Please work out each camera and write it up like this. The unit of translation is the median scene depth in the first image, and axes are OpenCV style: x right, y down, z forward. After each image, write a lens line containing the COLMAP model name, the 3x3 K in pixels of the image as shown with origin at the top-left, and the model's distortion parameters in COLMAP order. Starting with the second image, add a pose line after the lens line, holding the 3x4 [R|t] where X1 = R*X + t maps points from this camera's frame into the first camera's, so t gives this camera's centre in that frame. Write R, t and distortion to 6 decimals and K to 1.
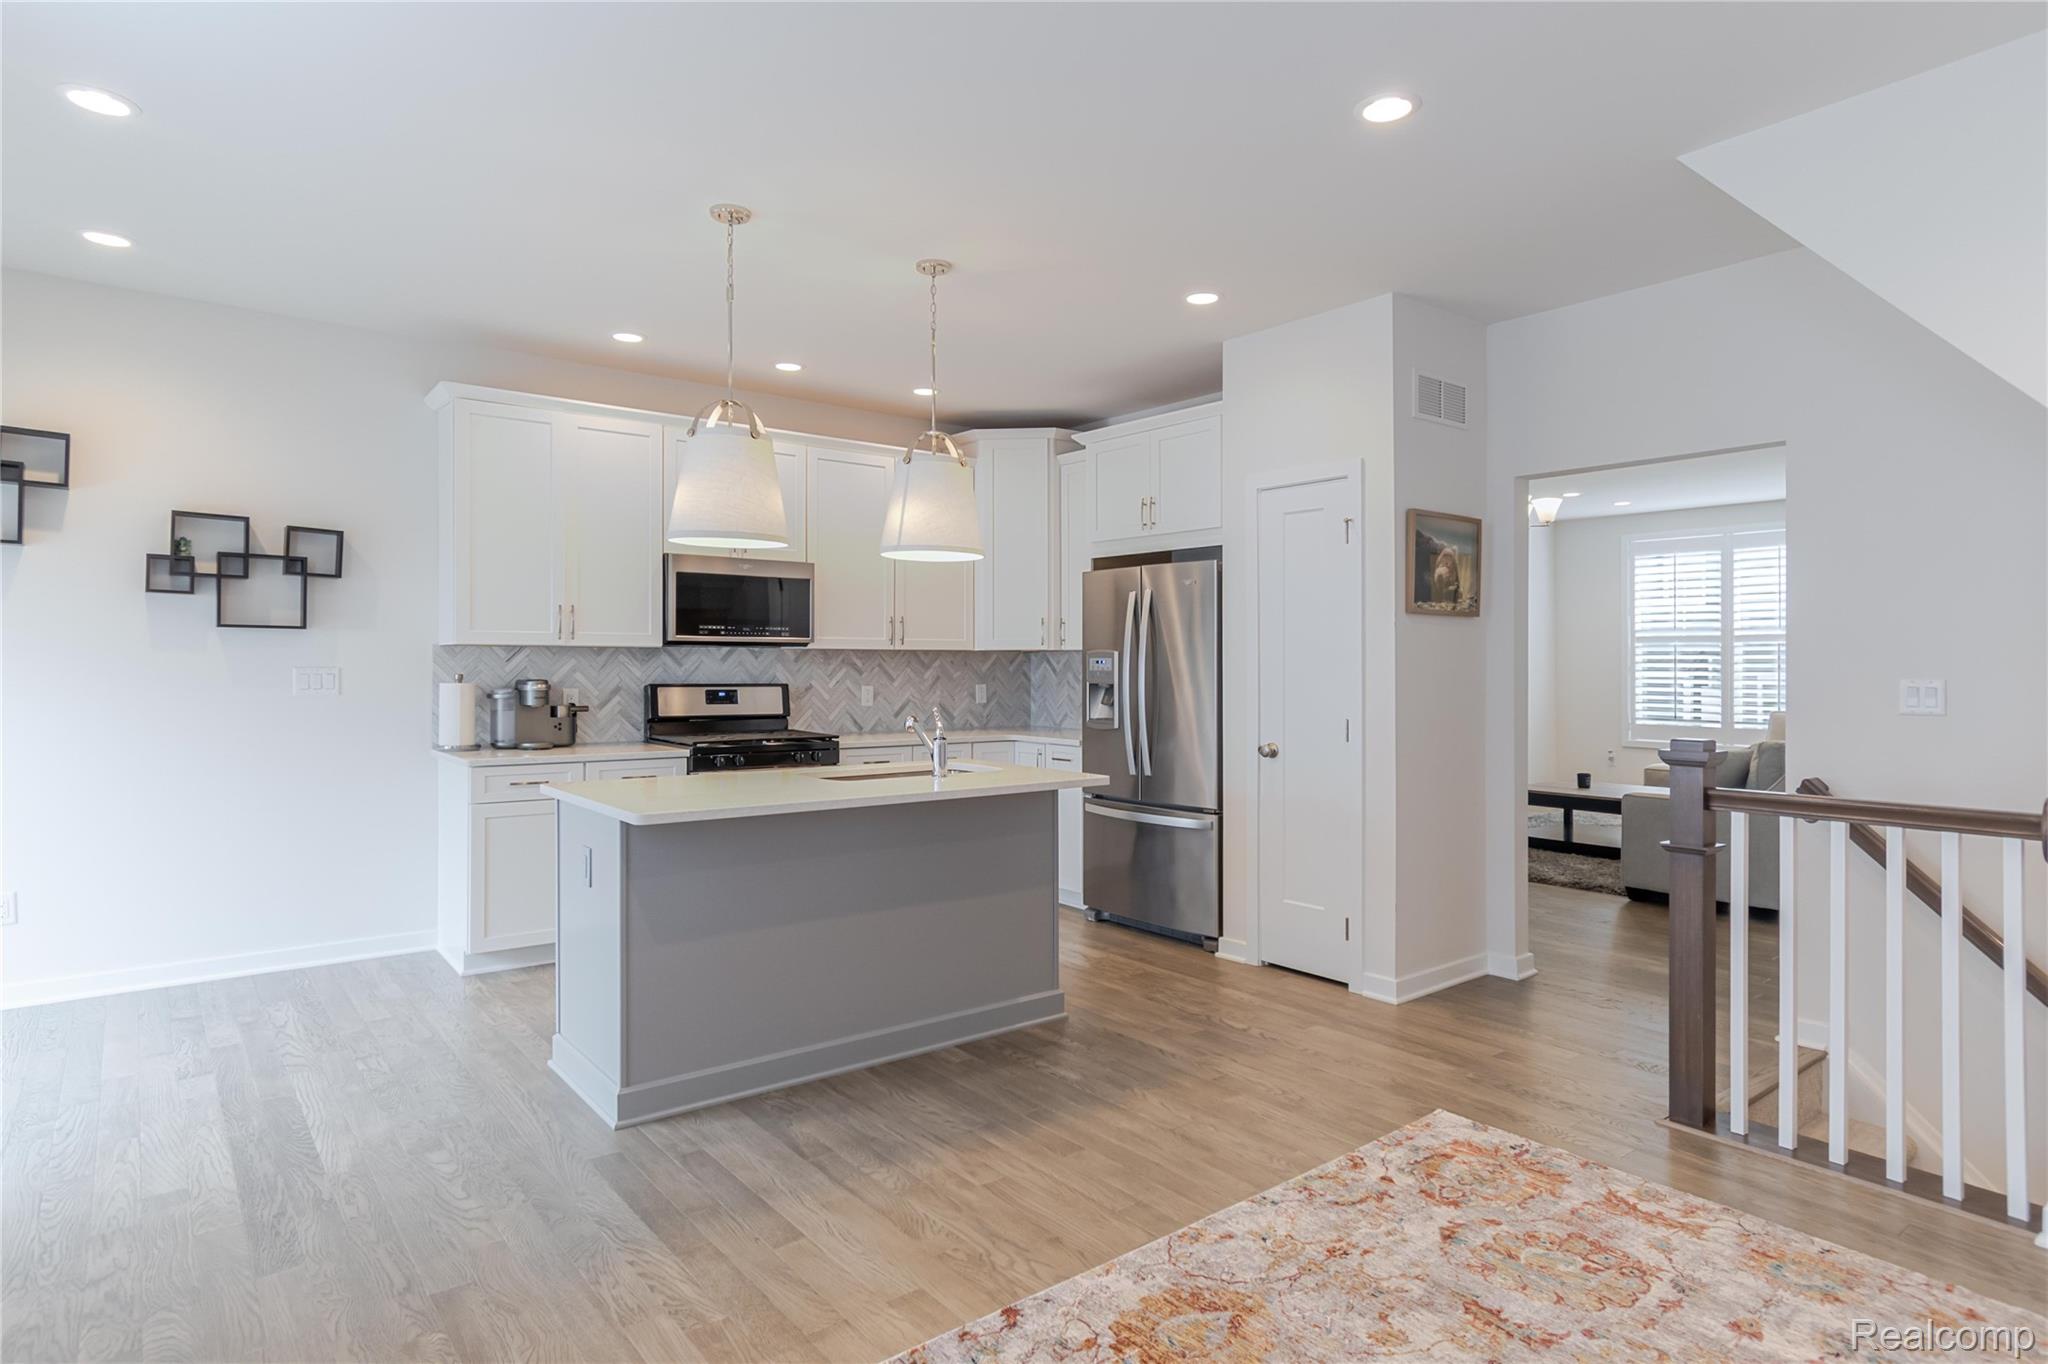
lens RADIAL K [[1151.5, 0, 1103.9], [0, 1151.5, 663.0], [0, 0, 1]] dist [-0.015182, 0.016115]
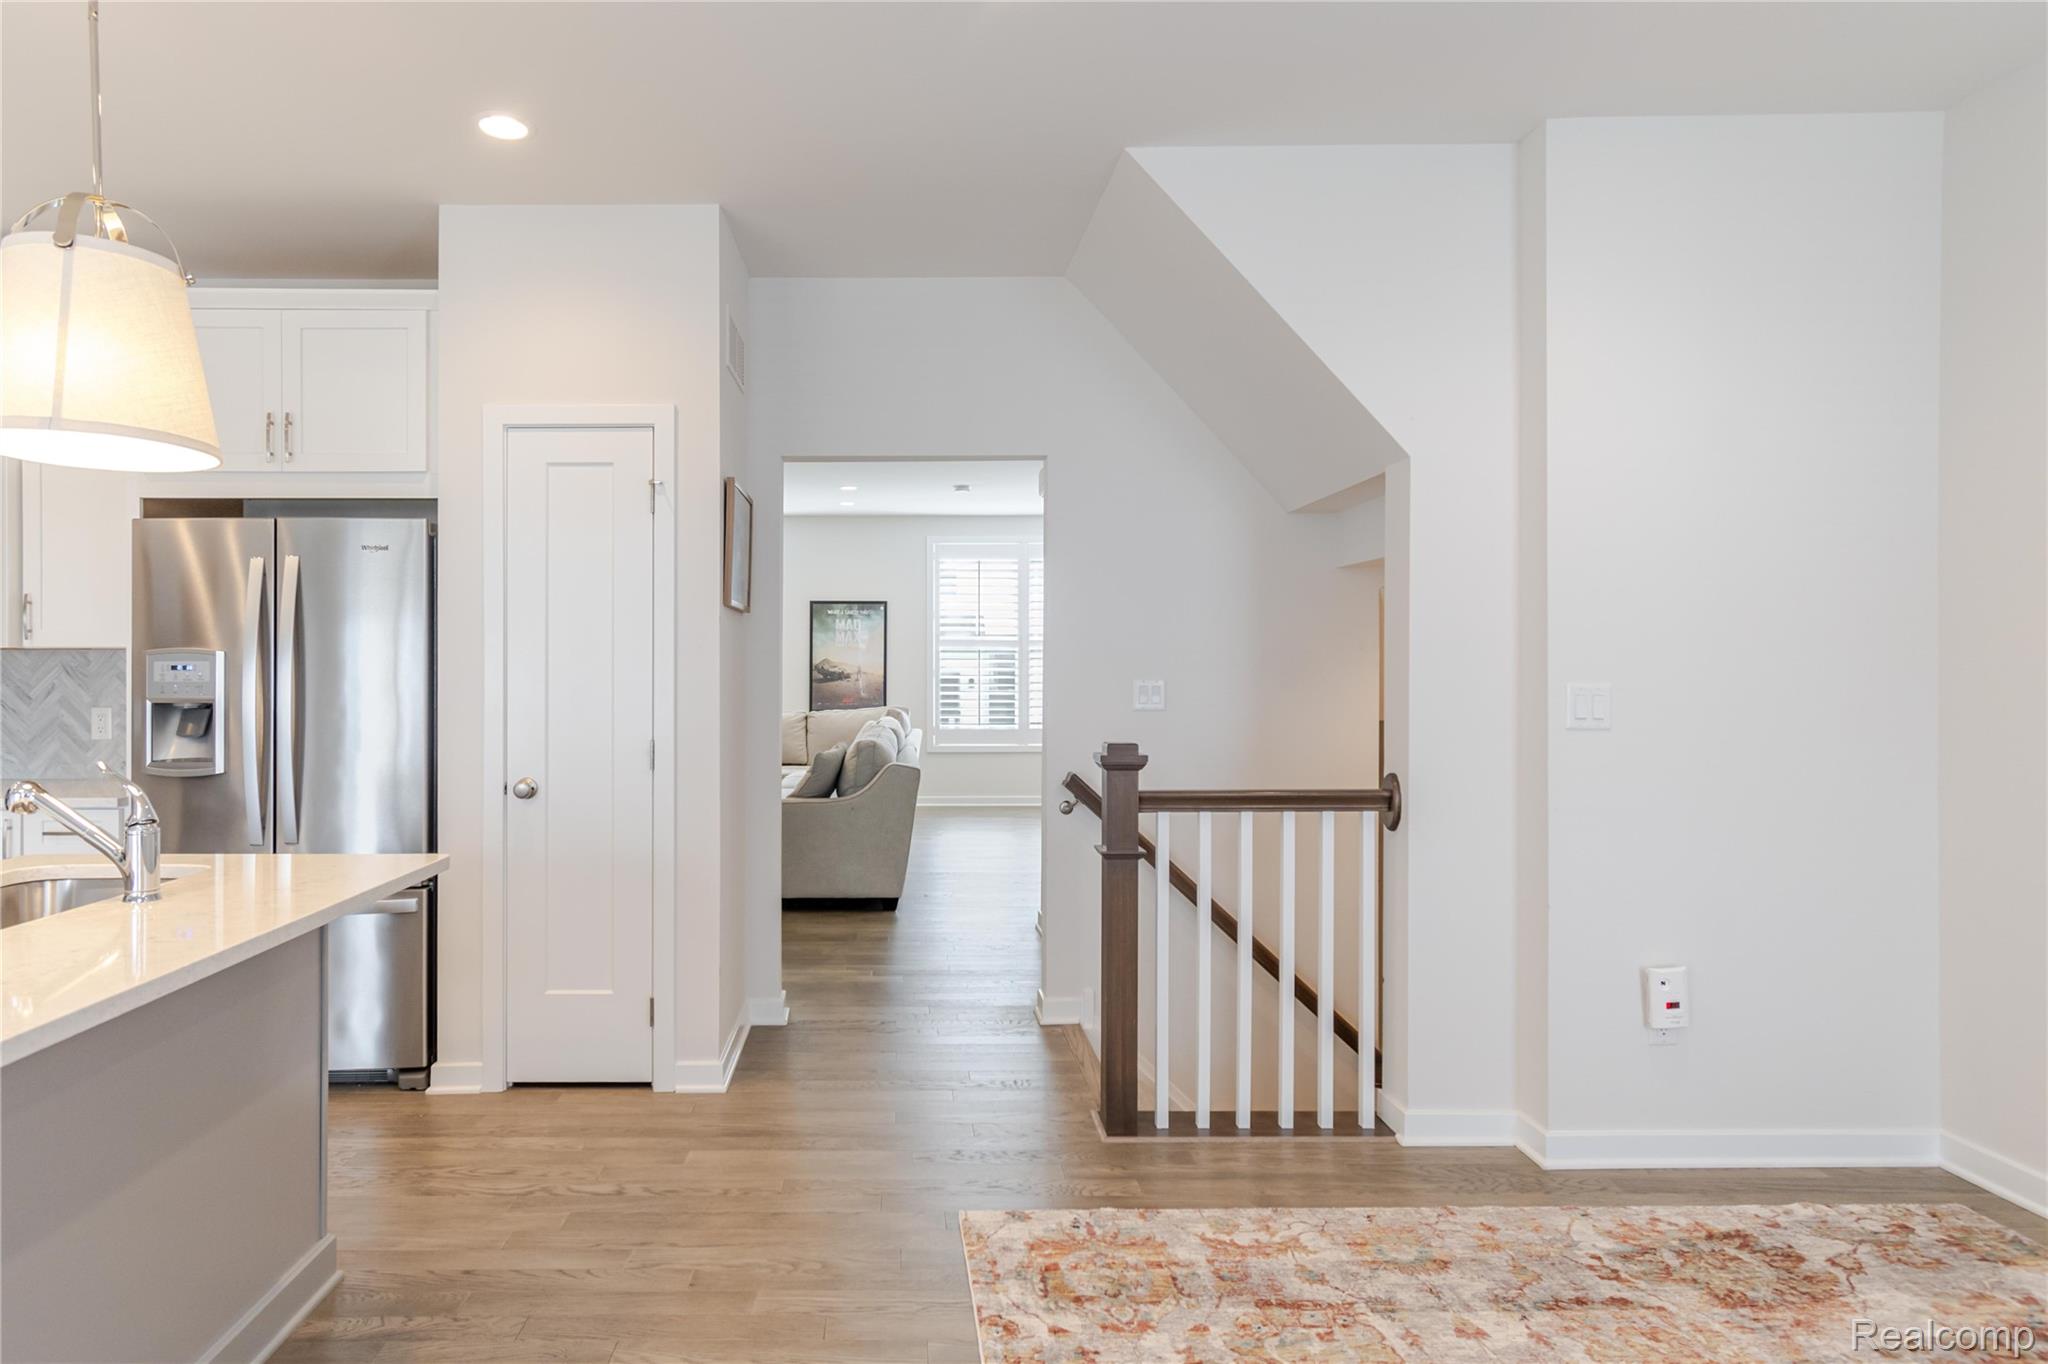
lens RADIAL K [[1151.5, 0, 1017.1], [0, 1151.5, 661.3], [0, 0, 1]] dist [-0.015182, 0.016115]
pose [[0.644786, 0.001664, 0.764362, -0.230393], [0.003834, 0.999978, -0.005411, 0.001081], [-0.764354, 0.006420, 0.644765, 0.327880]]
